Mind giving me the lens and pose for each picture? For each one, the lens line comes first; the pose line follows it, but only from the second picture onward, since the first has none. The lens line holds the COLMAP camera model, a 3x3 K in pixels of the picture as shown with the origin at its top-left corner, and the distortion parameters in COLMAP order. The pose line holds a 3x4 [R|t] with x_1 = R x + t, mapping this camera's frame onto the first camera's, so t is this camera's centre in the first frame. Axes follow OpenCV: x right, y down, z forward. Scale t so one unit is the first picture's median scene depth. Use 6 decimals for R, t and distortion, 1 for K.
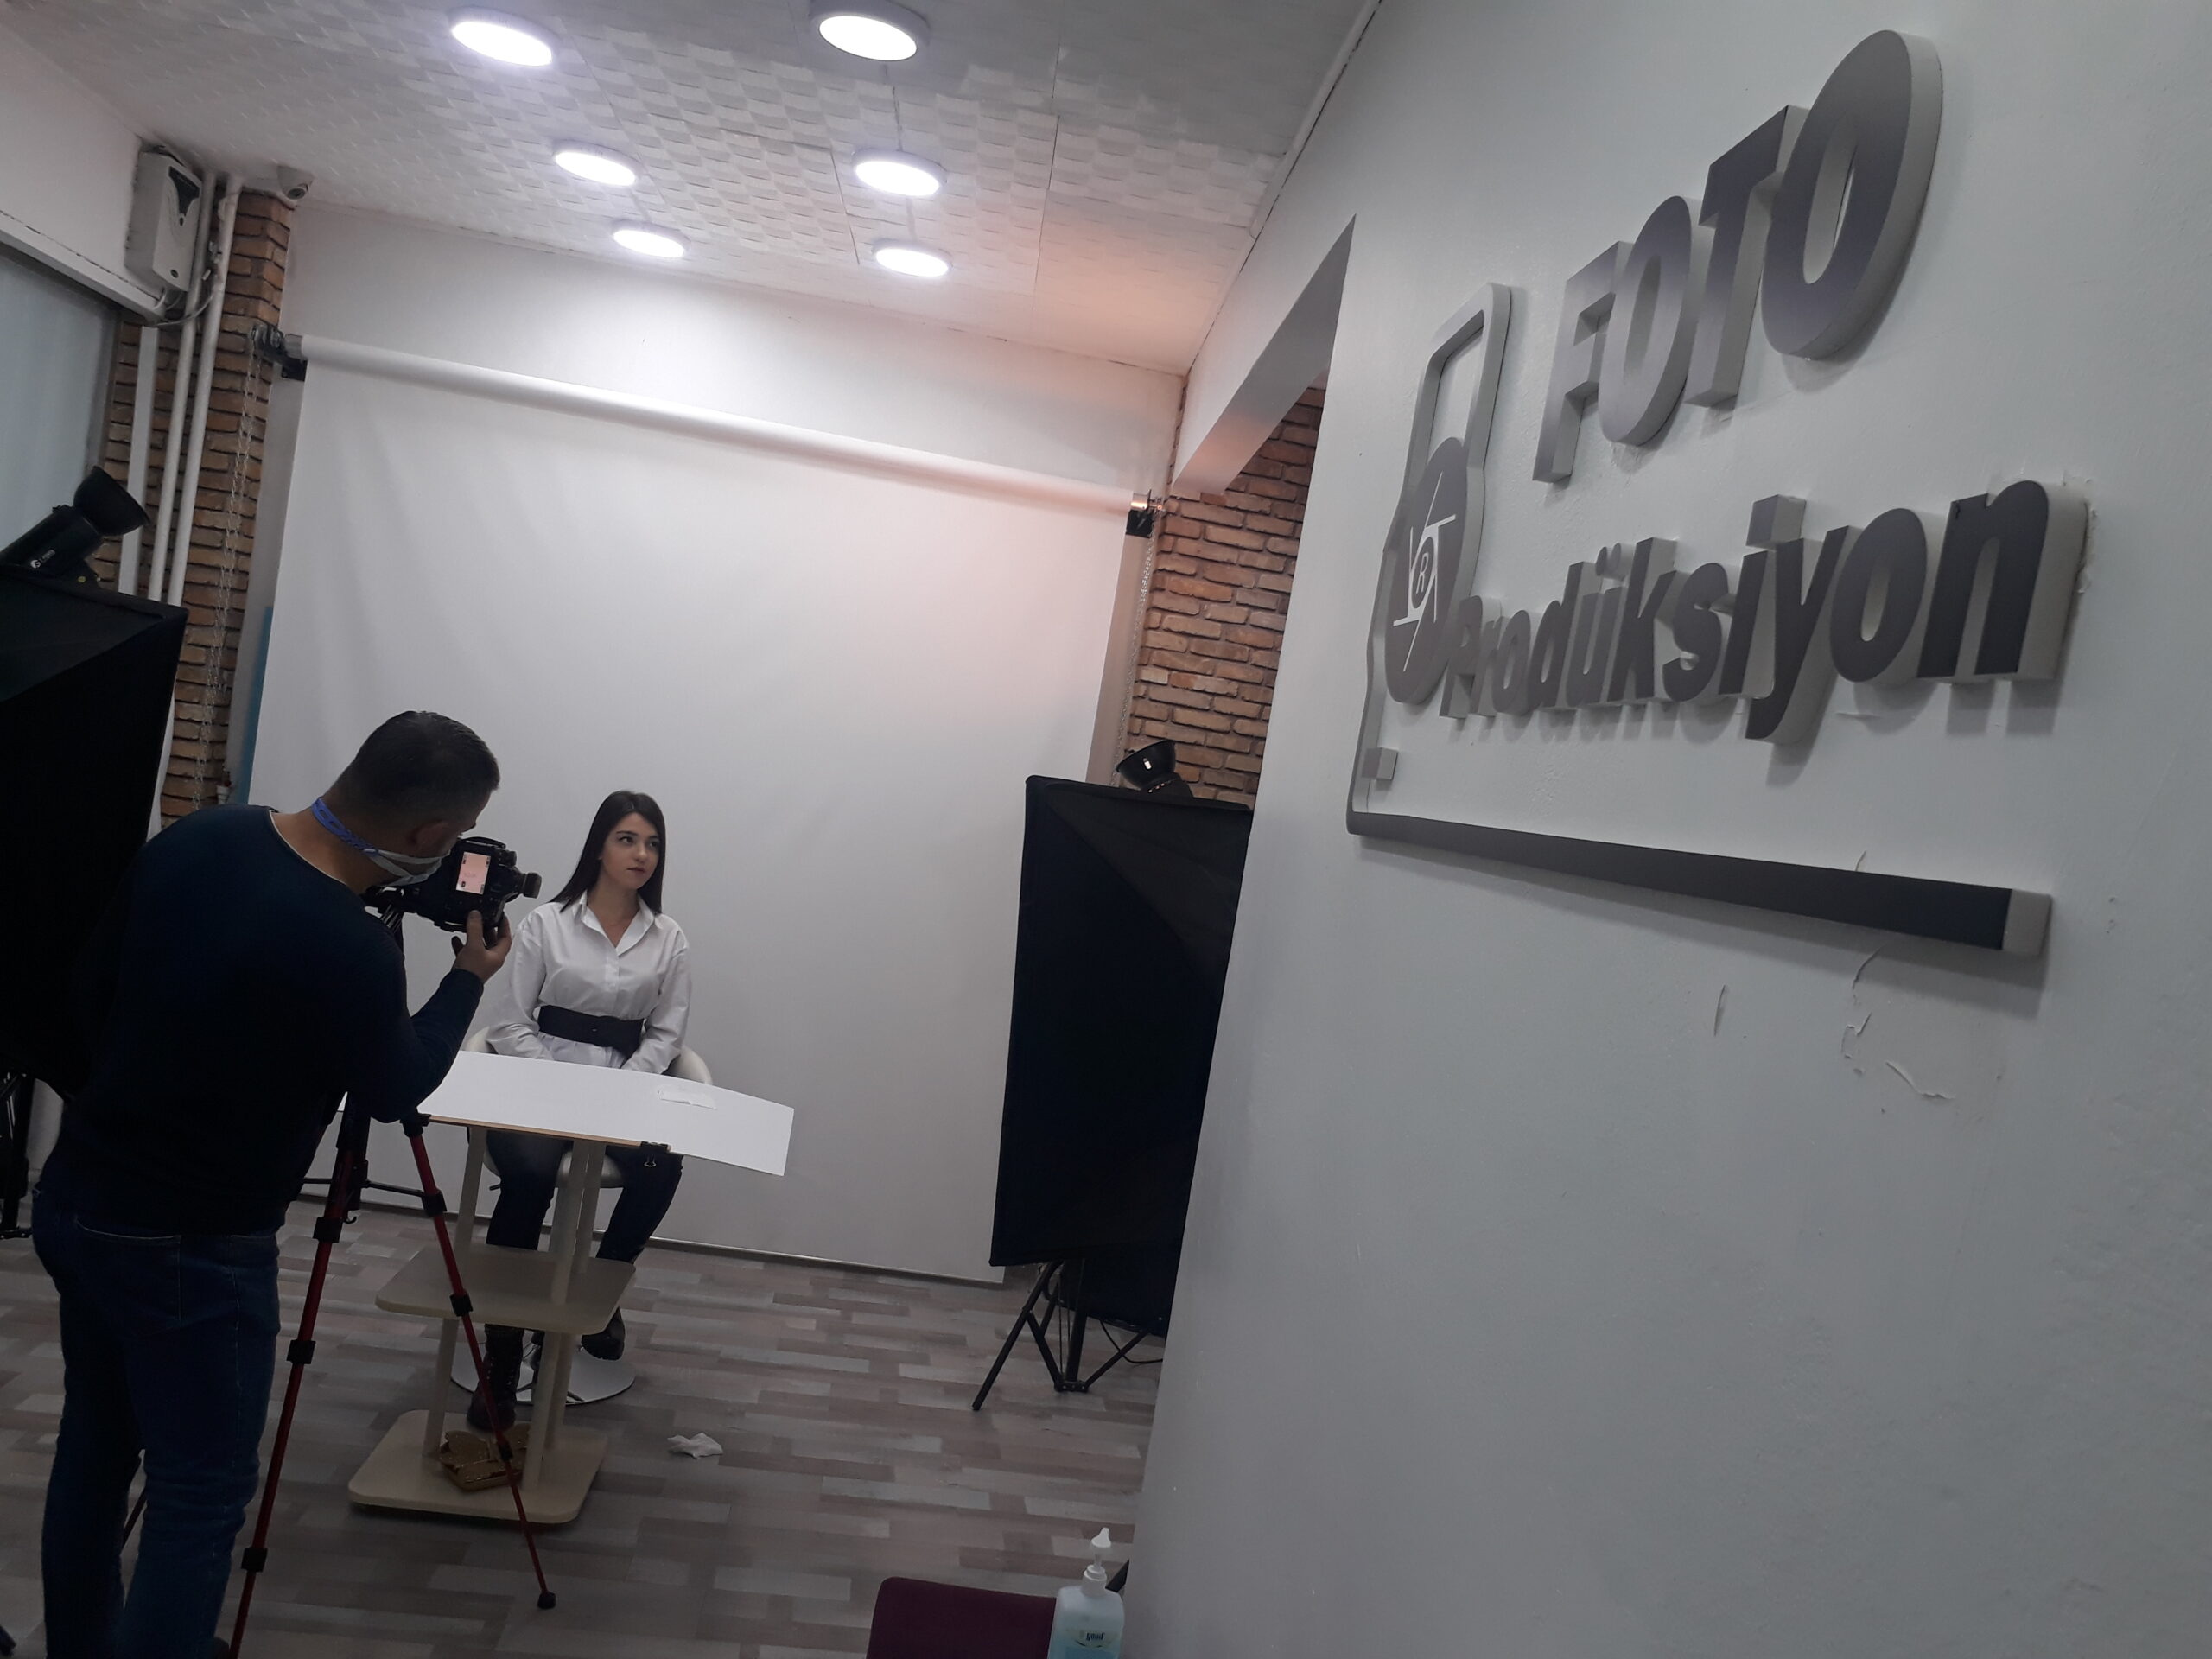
lens RADIAL K [[1761.5, 0, 1142.7], [0, 1761.5, 876.5], [0, 0, 1]] dist [0.049723, -0.121906]
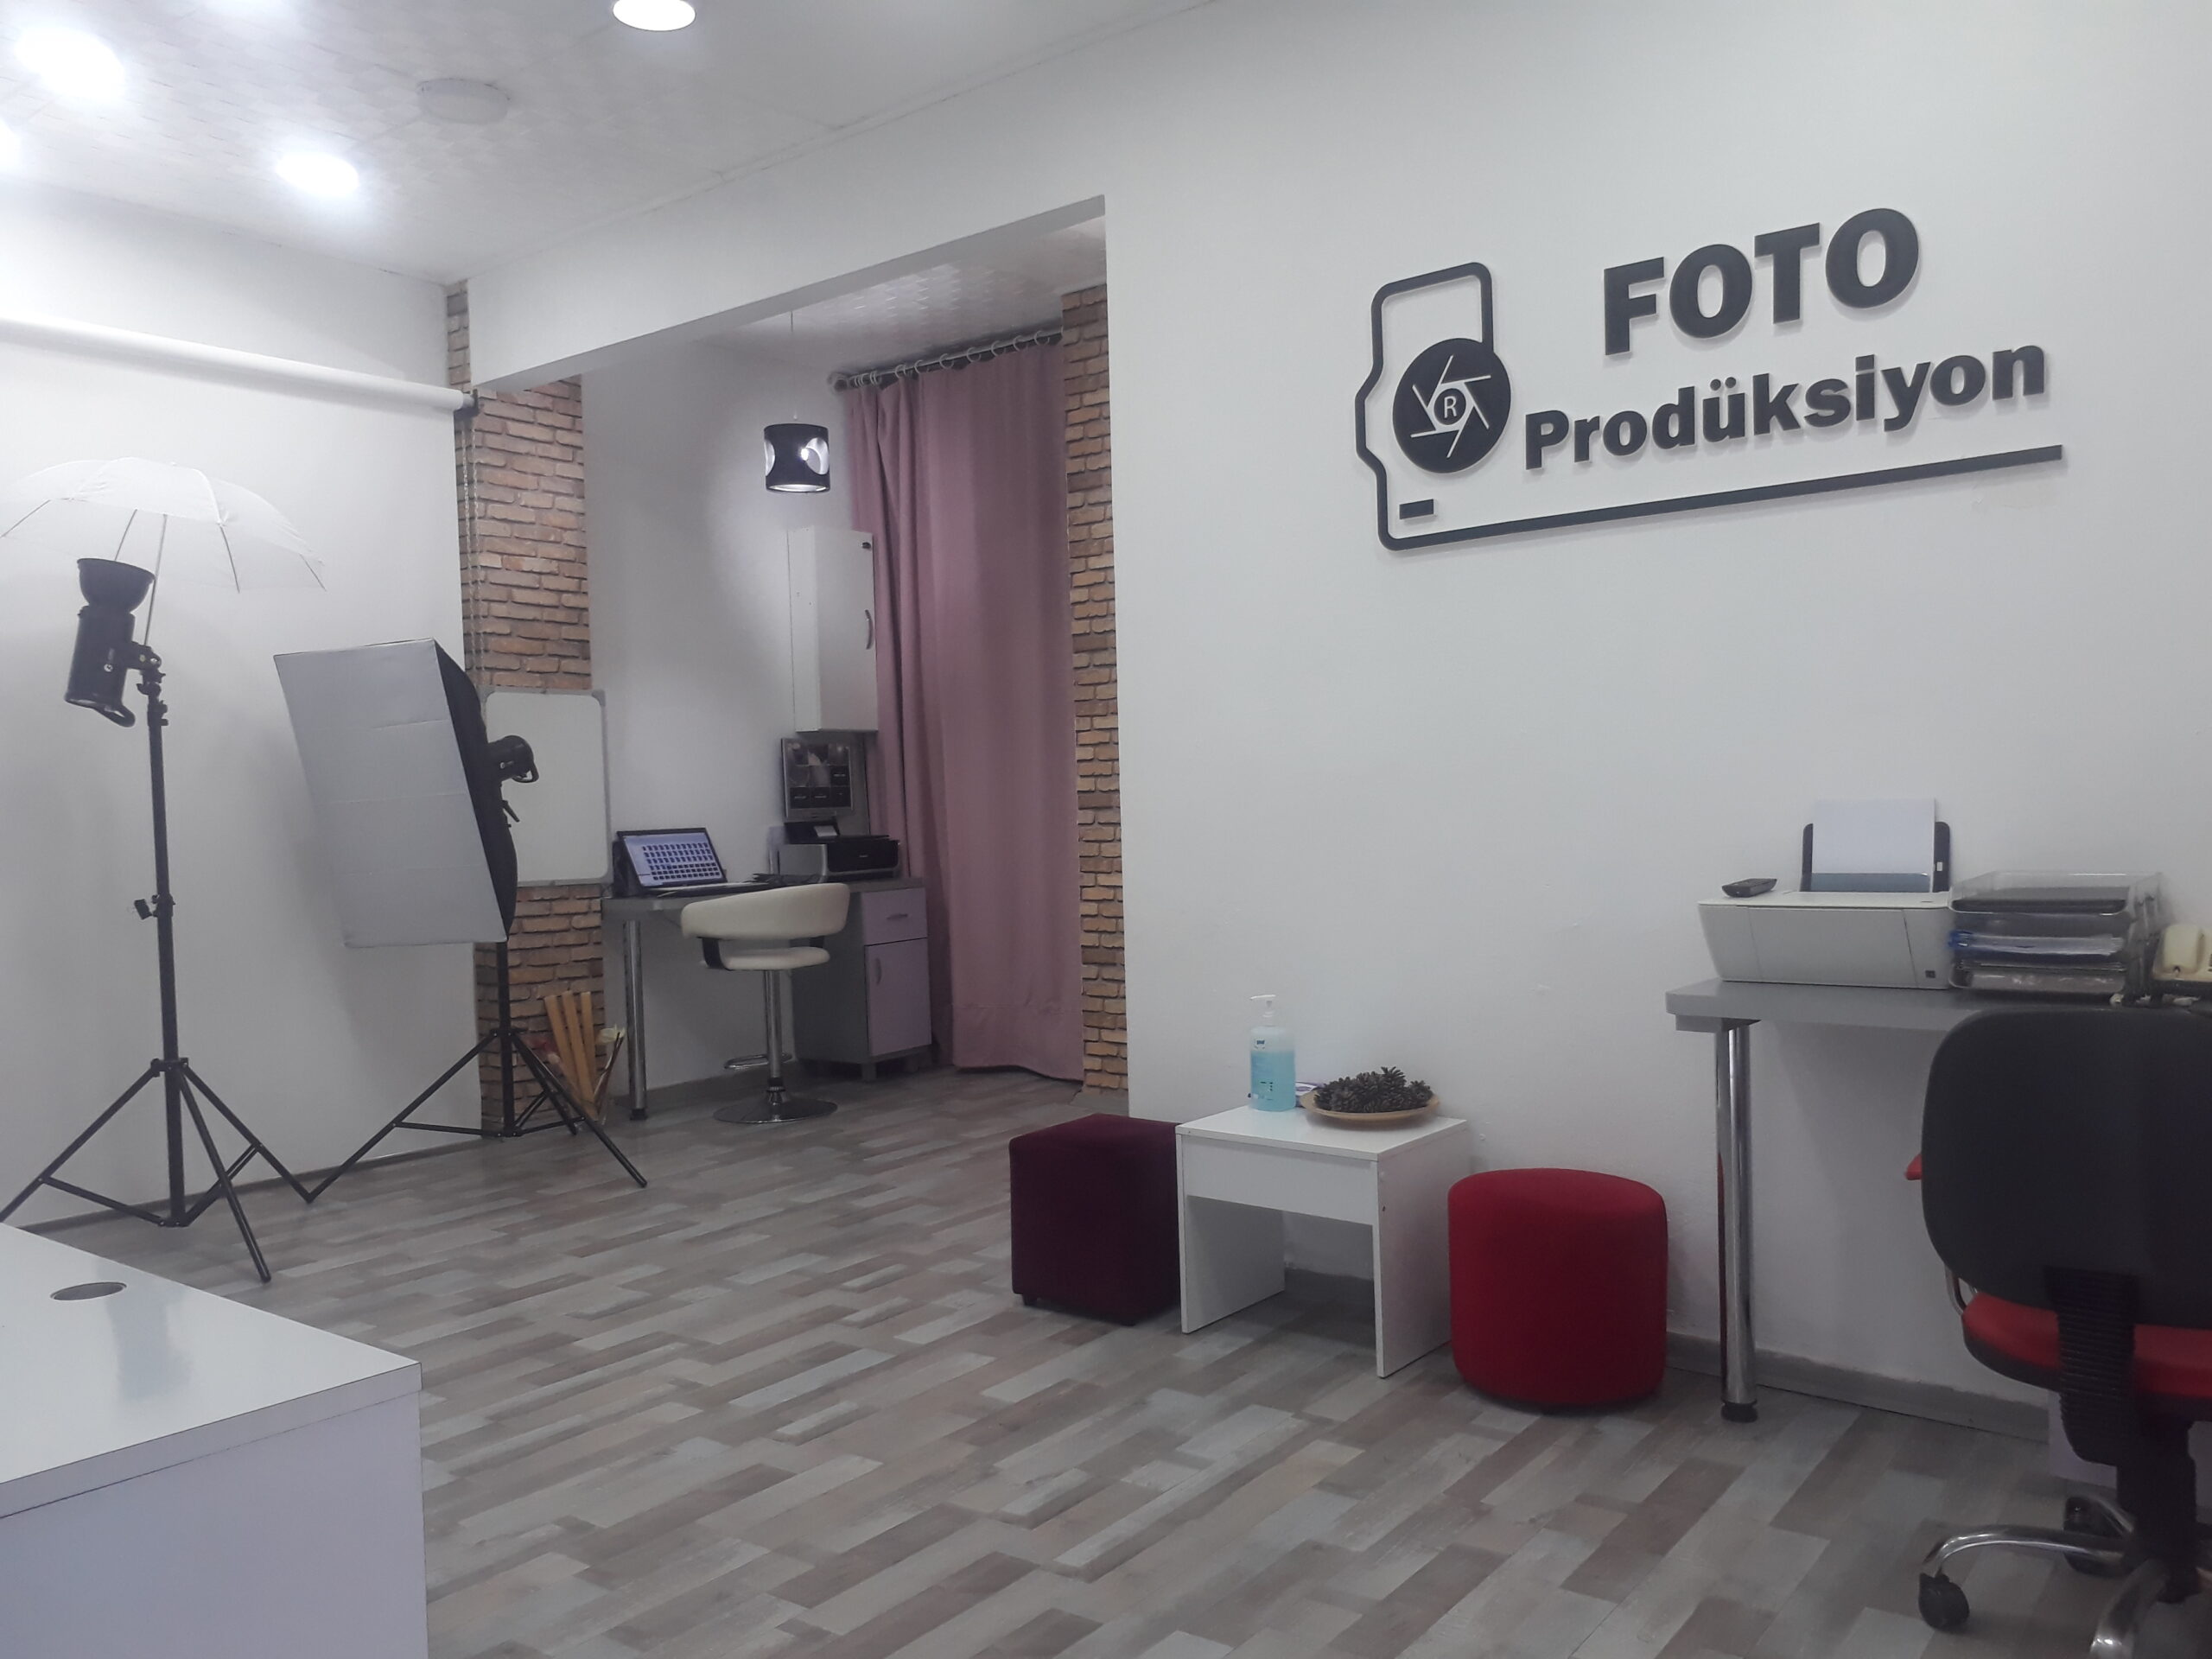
lens RADIAL K [[1761.5, 0, 1142.7], [0, 1761.5, 876.5], [0, 0, 1]] dist [0.049723, -0.121906]
pose [[0.661002, -0.210845, 0.720153, -0.556449], [0.178378, 0.976353, 0.122128, 0.015084], [-0.728874, 0.047732, 0.682981, -0.033892]]
